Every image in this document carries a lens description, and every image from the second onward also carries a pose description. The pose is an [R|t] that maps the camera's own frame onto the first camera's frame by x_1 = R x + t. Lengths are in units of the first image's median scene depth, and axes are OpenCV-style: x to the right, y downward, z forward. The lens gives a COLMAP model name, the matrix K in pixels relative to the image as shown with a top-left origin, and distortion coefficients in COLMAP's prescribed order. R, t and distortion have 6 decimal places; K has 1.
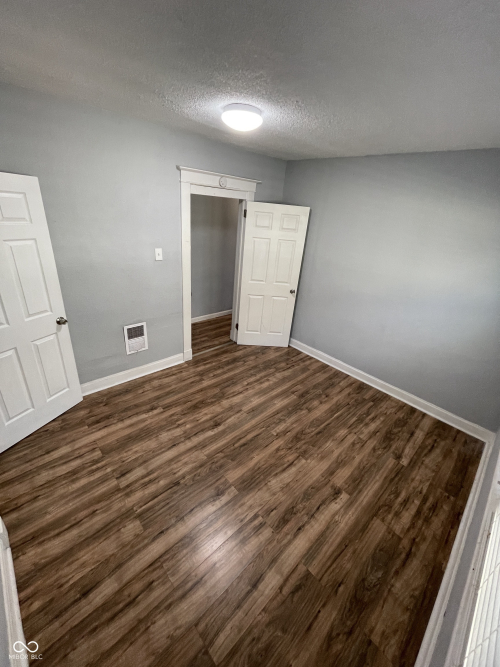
lens RADIAL K [[270.7, 0, 251.0], [0, 270.7, 330.9], [0, 0, 1]] dist [-0.002674, -0.000242]
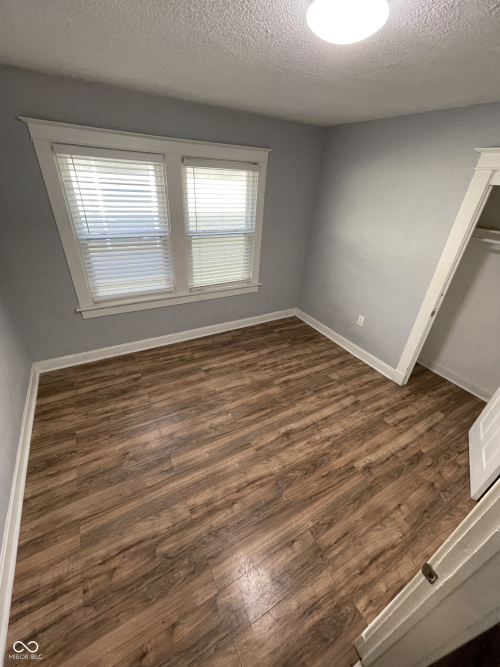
lens RADIAL K [[270.7, 0, 251.0], [0, 270.7, 330.9], [0, 0, 1]] dist [-0.002674, -0.000242]
pose [[-0.962494, -0.237672, 0.130831, -0.046582], [-0.030440, 0.573794, 0.818434, -0.625379], [-0.269589, 0.783755, -0.559508, 1.317155]]
